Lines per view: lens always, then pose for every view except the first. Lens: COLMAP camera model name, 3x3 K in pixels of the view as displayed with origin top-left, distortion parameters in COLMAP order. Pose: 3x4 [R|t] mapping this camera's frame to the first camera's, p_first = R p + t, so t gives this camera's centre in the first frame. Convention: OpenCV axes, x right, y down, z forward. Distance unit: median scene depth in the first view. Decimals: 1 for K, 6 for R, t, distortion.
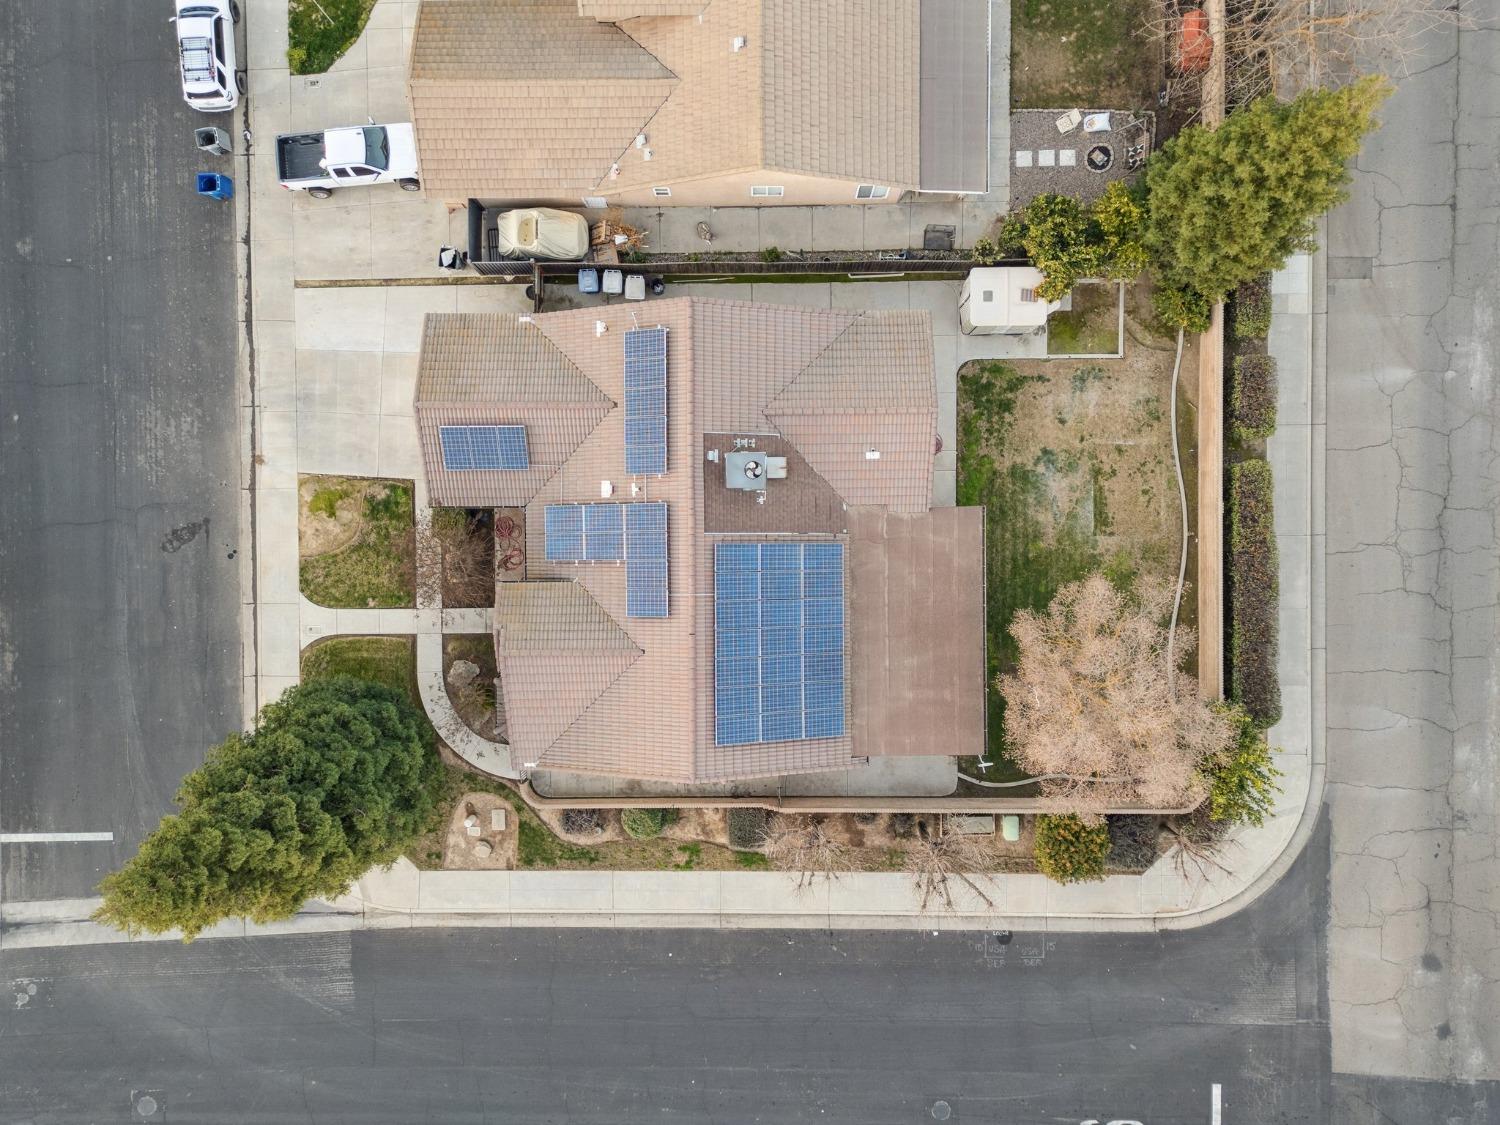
lens RADIAL K [[1044.6, 0, 746.3], [0, 1044.6, 562.7], [0, 0, 1]] dist [0.068429, -0.067971]
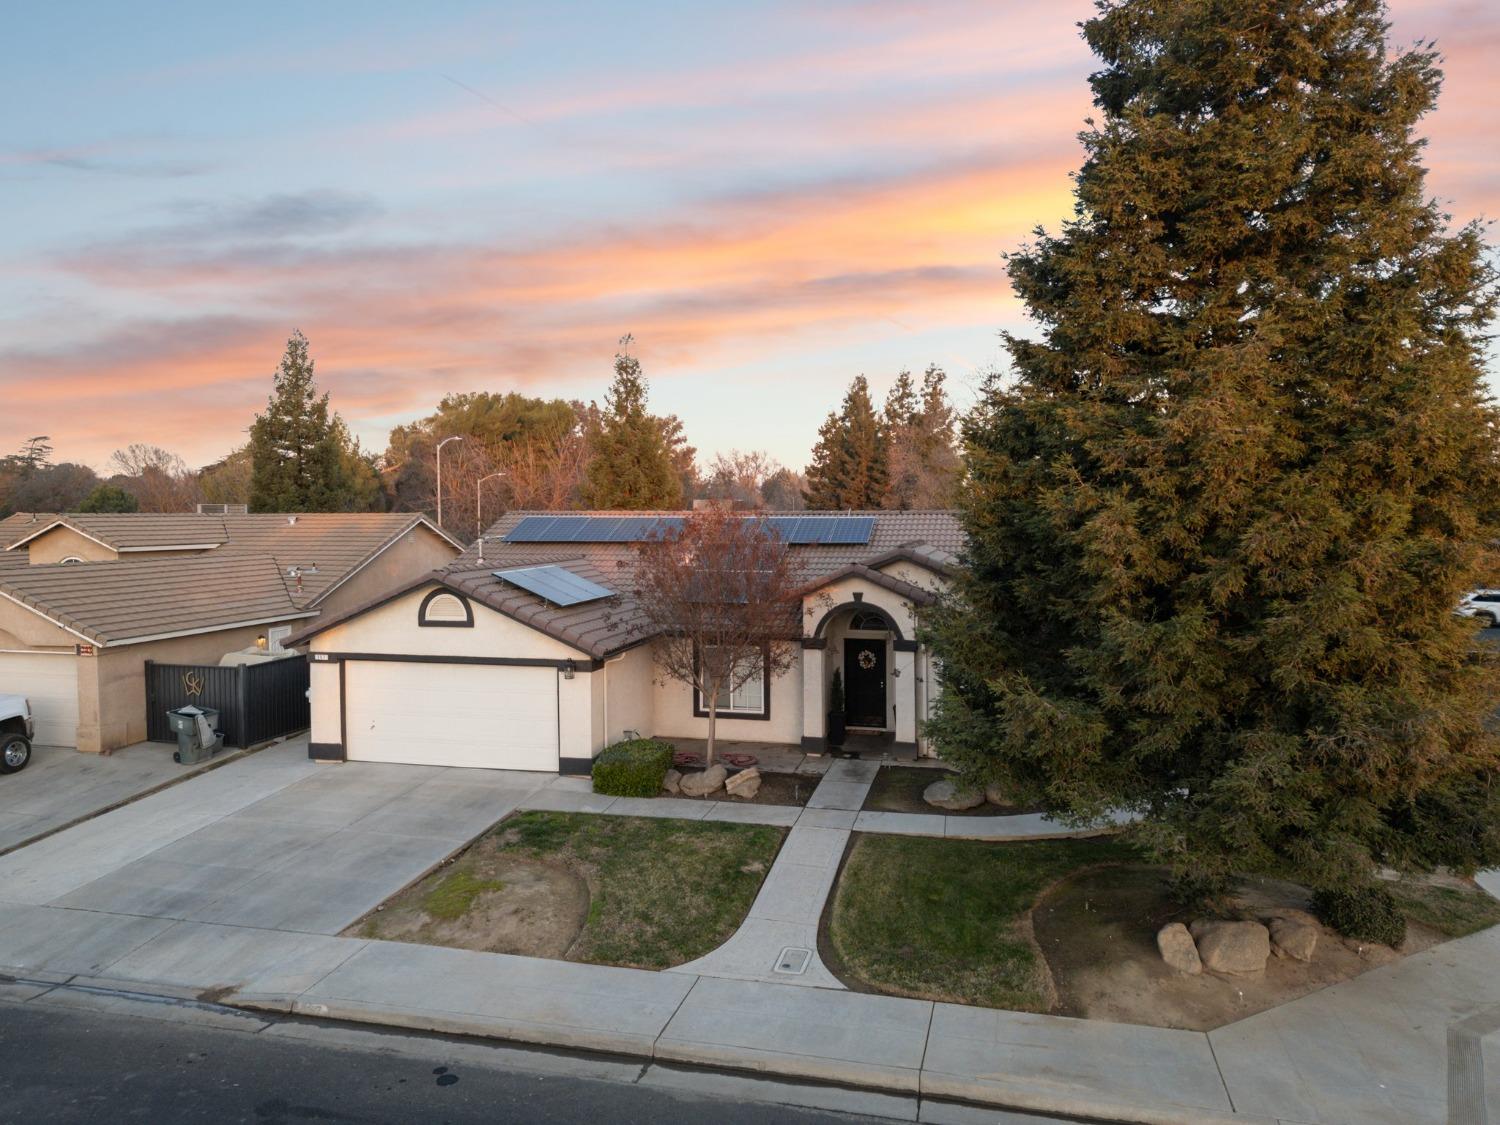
lens RADIAL K [[1054.5, 0, 746.0], [0, 1054.5, 565.5], [0, 0, 1]] dist [0.069260, -0.070670]
pose [[0.253666, -0.041538, 0.966400, -0.726047], [0.967205, -0.002468, -0.253984, 0.134105], [0.012935, 0.999134, 0.039549, 0.871684]]
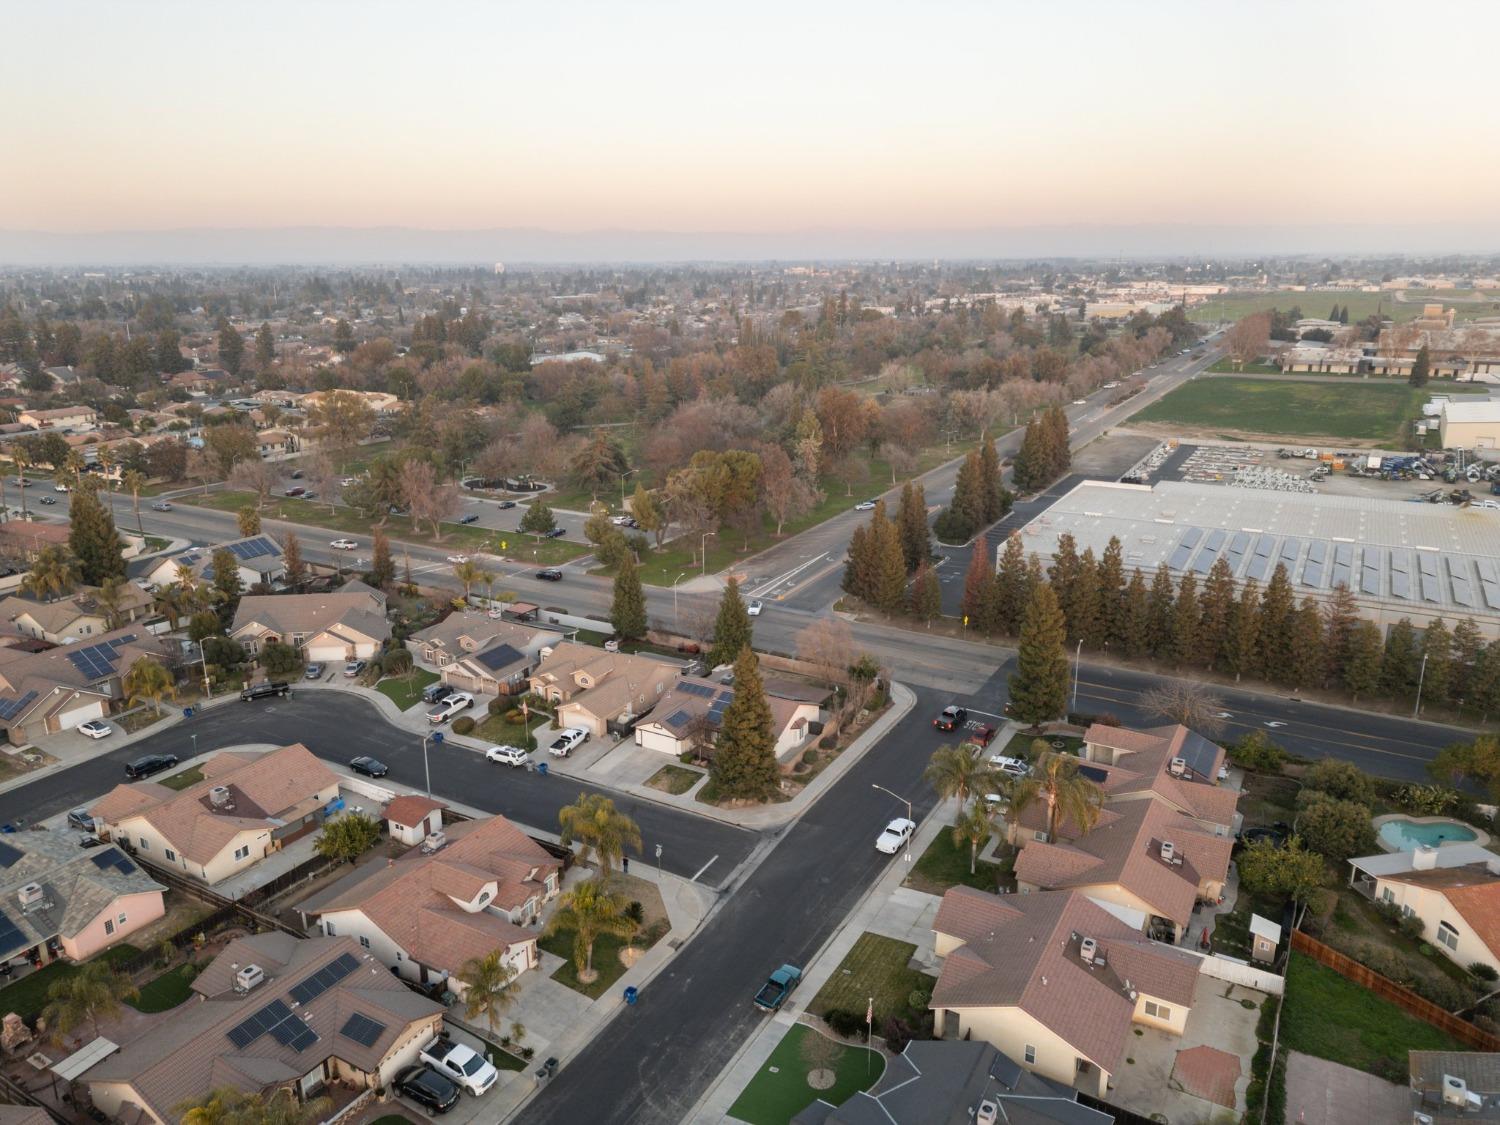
lens RADIAL K [[1044.6, 0, 746.3], [0, 1044.6, 562.7], [0, 0, 1]] dist [0.068429, -0.067971]
pose [[0.502921, -0.234433, 0.831932, -2.413072], [0.864237, 0.122074, -0.488050, 1.407420], [0.012858, 0.964437, 0.263999, -0.264139]]
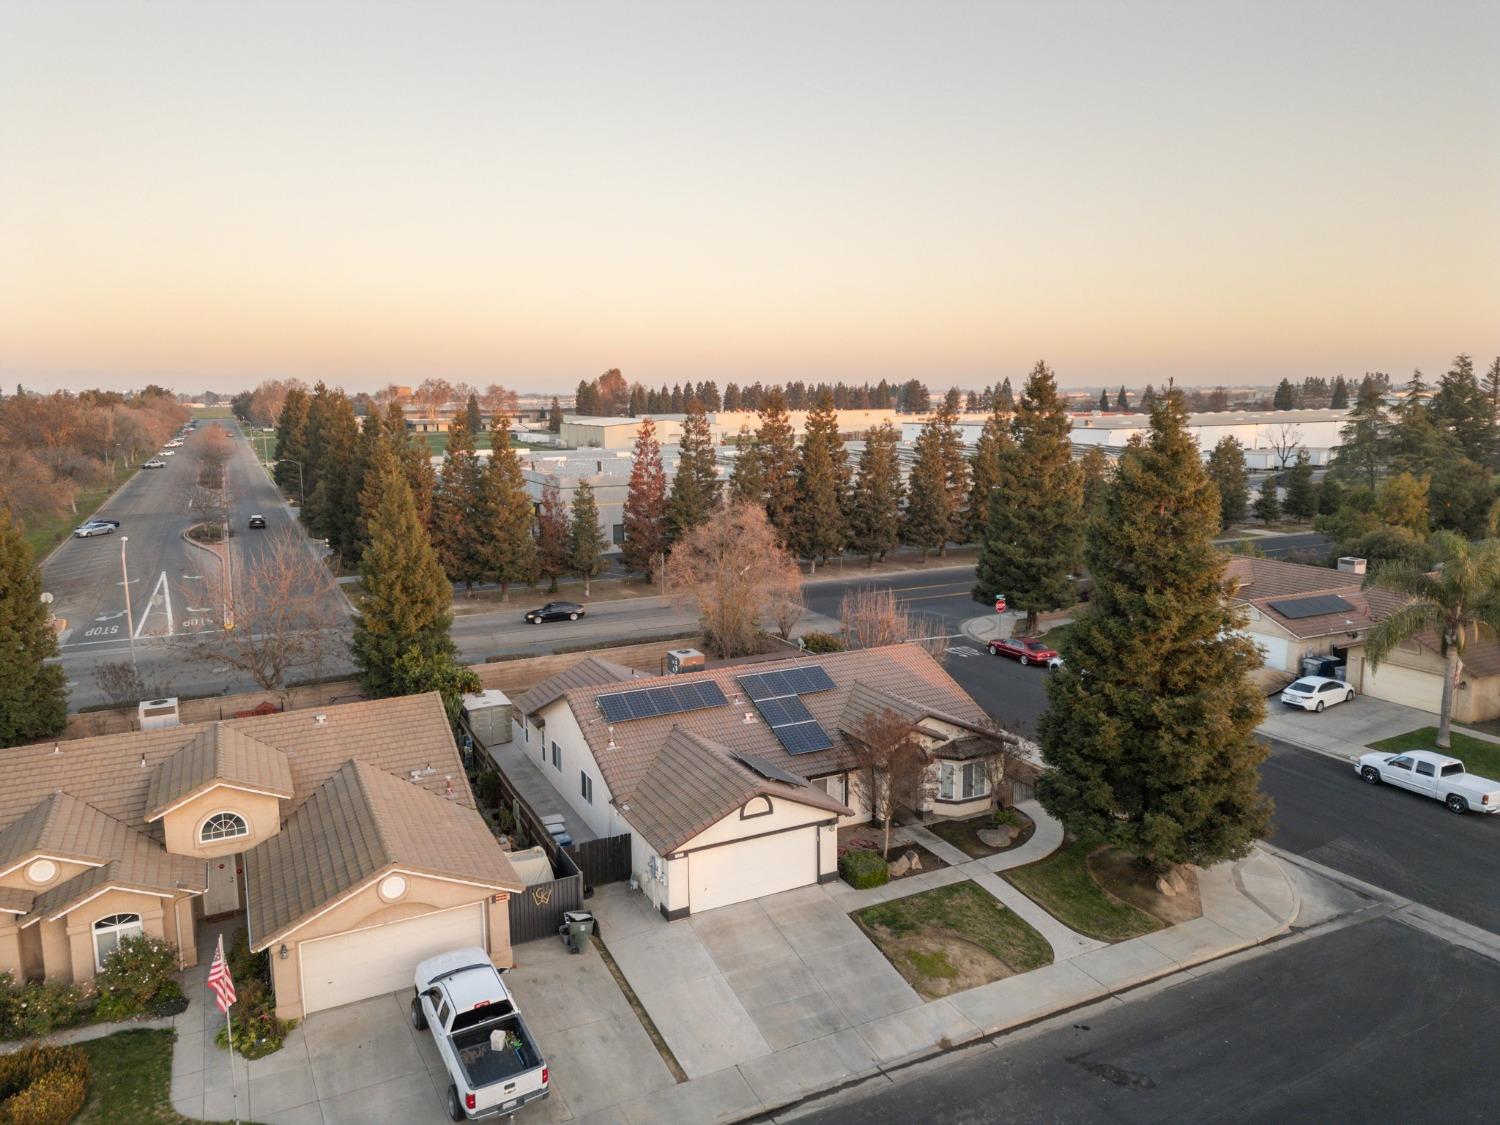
lens RADIAL K [[1044.6, 0, 746.3], [0, 1044.6, 562.7], [0, 0, 1]] dist [0.068429, -0.067971]
pose [[-0.443620, -0.128840, 0.886906, -0.969793], [0.895913, -0.089467, 0.435128, -0.479489], [0.023287, 0.987621, 0.155118, 0.595824]]
